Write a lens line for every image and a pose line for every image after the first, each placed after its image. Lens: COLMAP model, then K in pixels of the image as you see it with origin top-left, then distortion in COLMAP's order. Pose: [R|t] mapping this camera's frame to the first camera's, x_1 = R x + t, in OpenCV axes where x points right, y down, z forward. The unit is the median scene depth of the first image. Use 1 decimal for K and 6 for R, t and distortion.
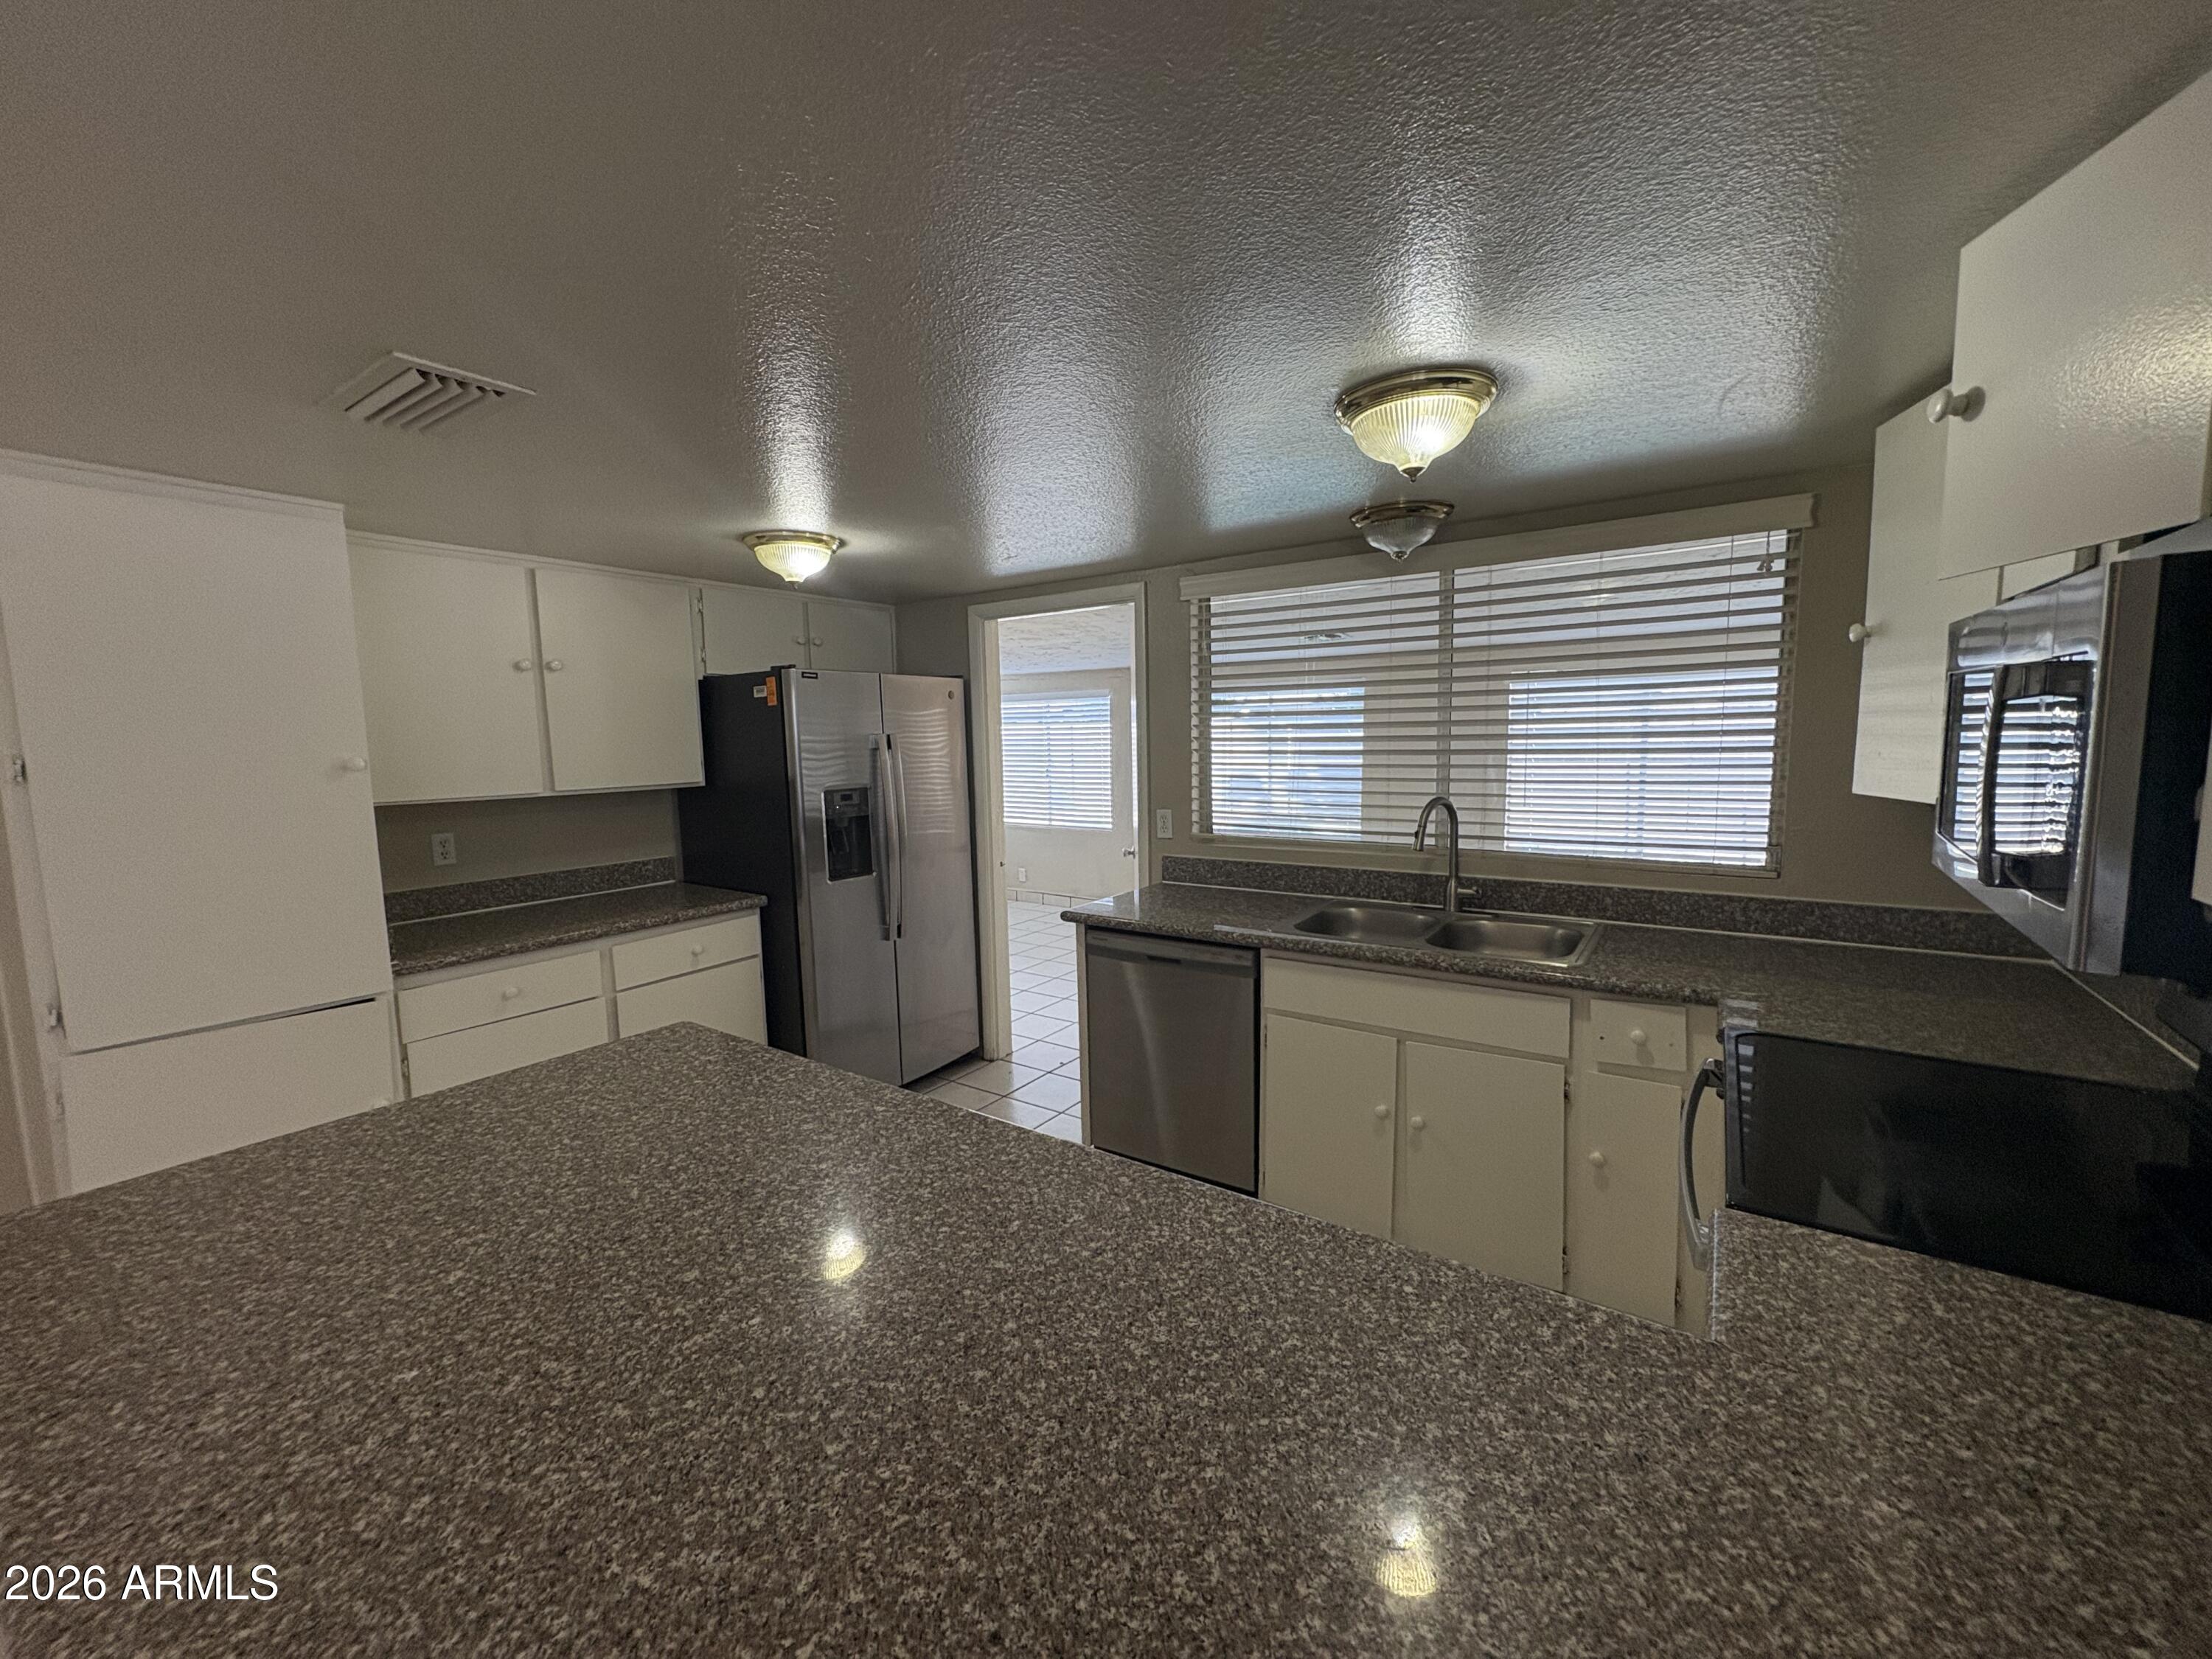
lens RADIAL K [[888.8, 0, 1106.0], [0, 888.8, 829.5], [0, 0, 1]] dist [-0.002612, -0.000495]
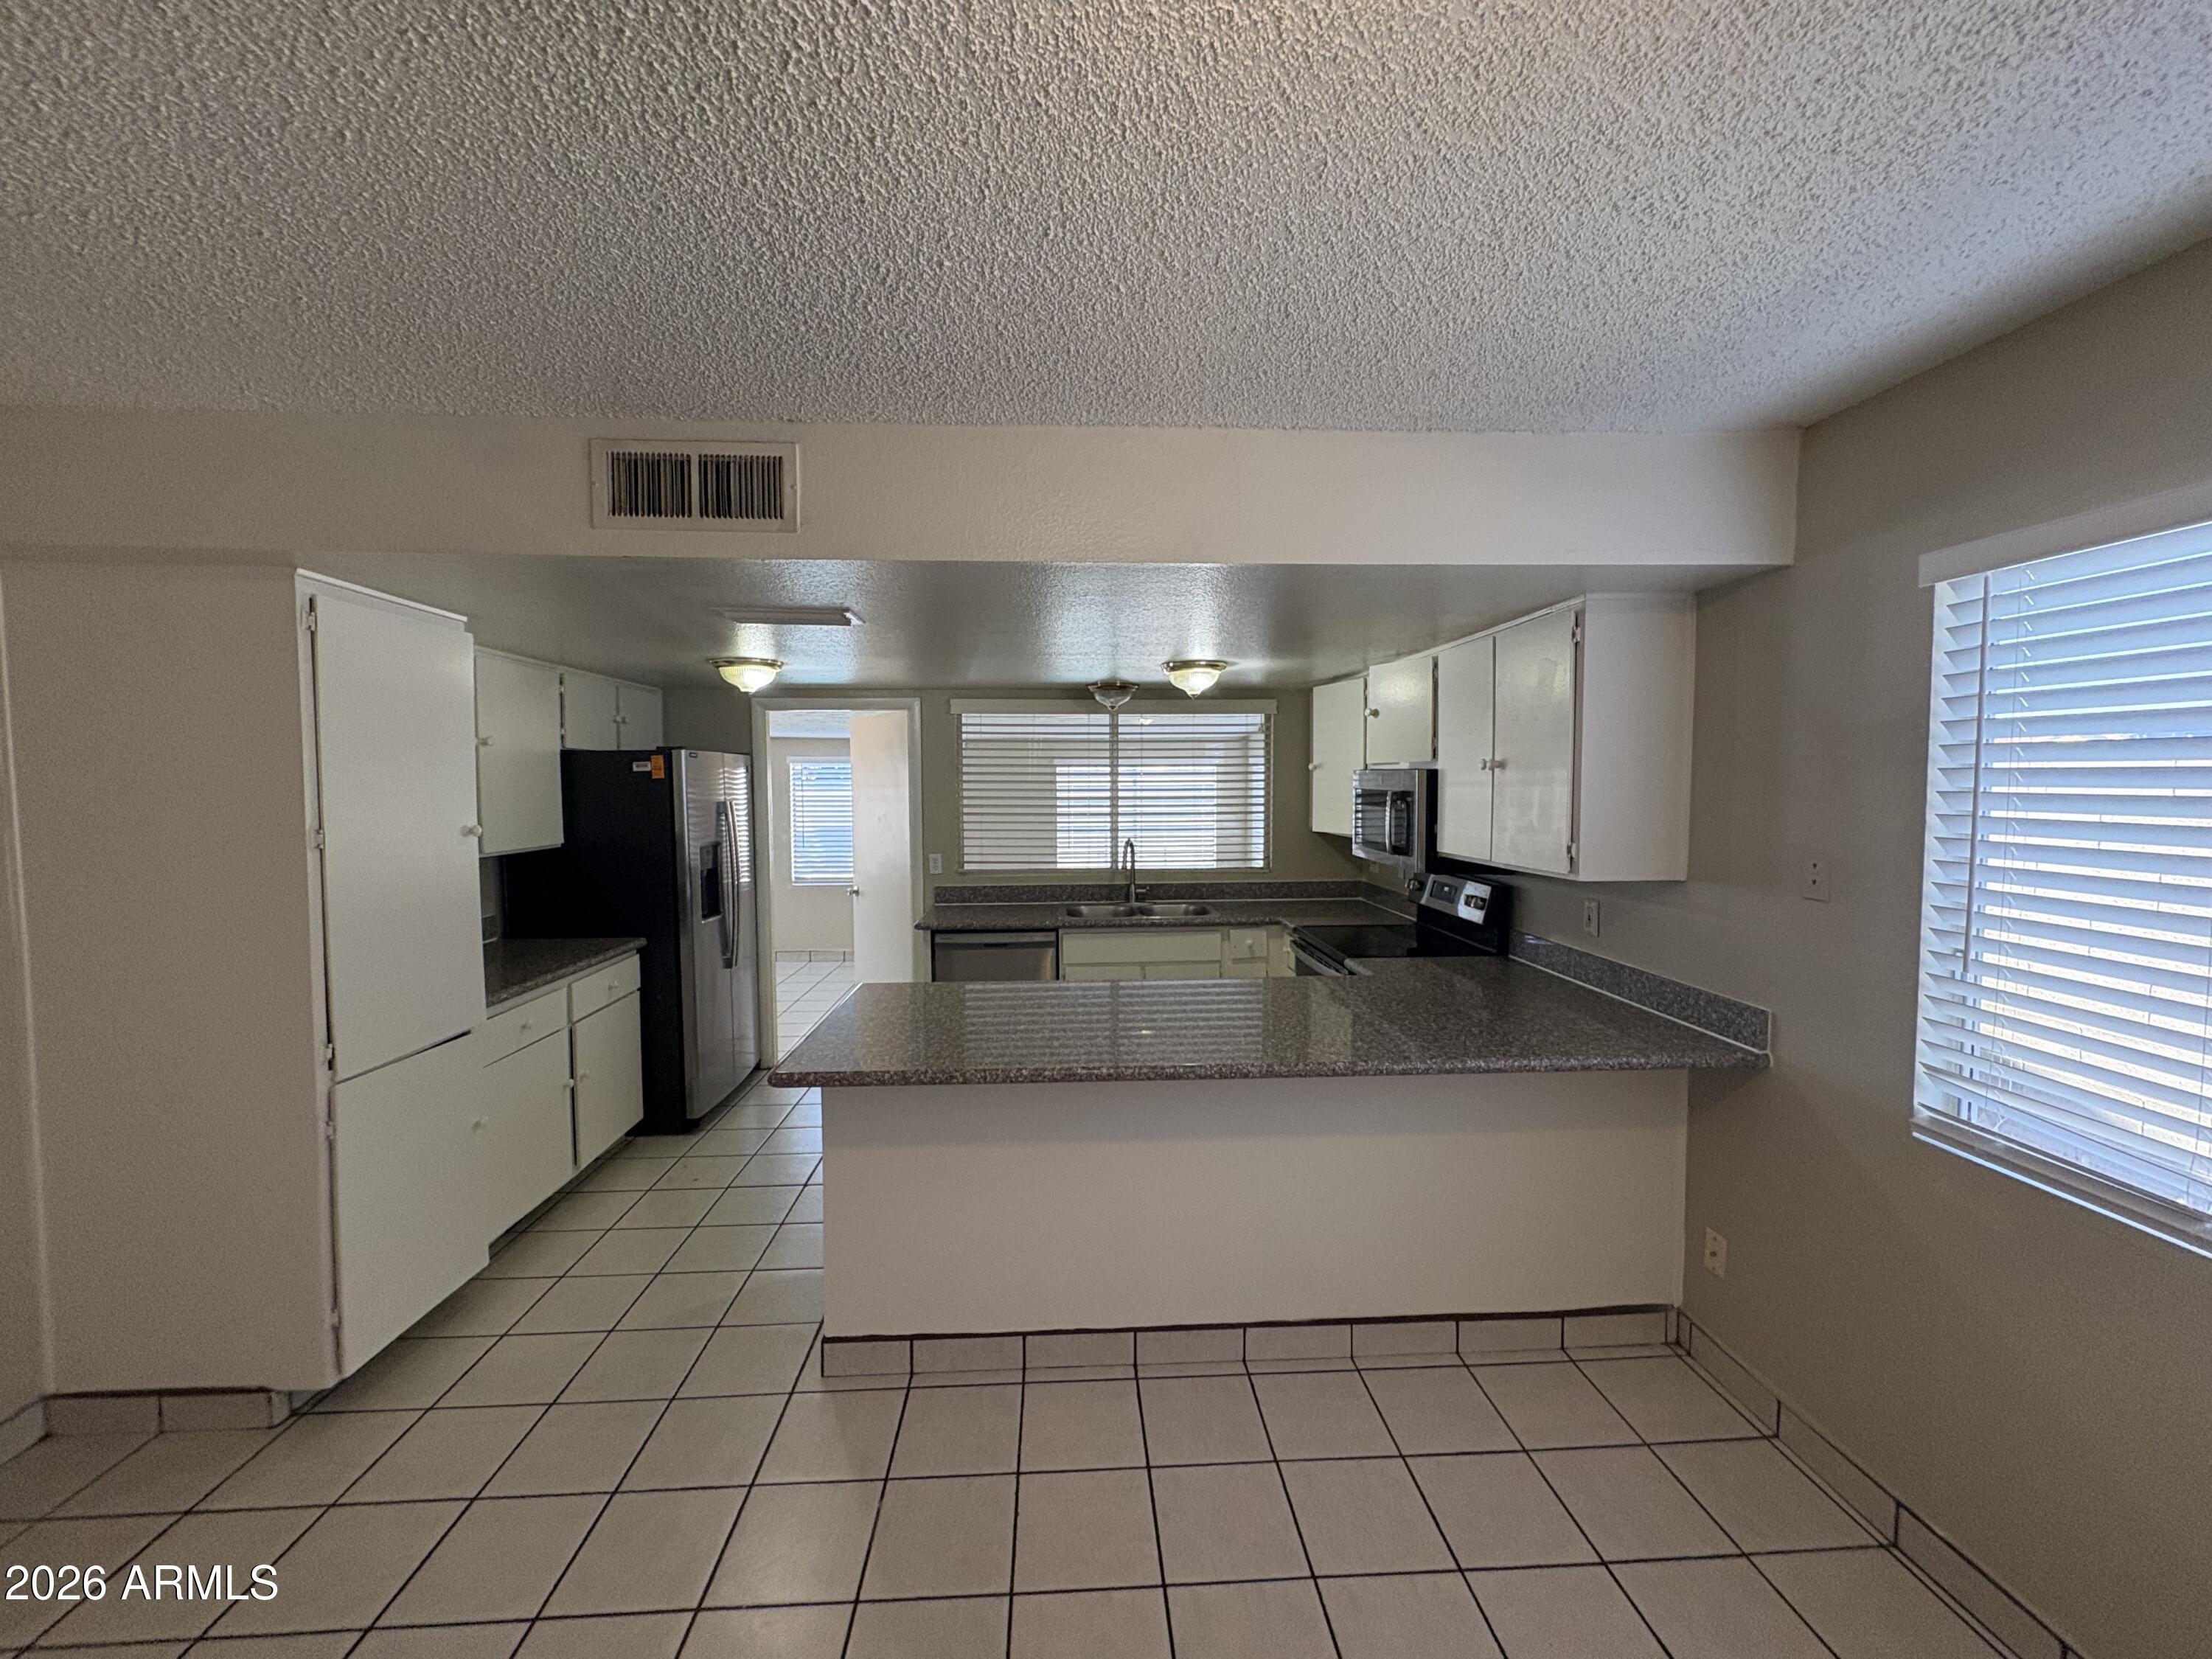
lens RADIAL K [[888.8, 0, 1106.0], [0, 888.8, 829.5], [0, 0, 1]] dist [-0.002612, -0.000495]
pose [[0.786548, -0.014776, 0.617352, -0.765842], [0.053413, 0.997595, -0.044175, 0.020899], [-0.615214, 0.067720, 0.785446, -0.395949]]
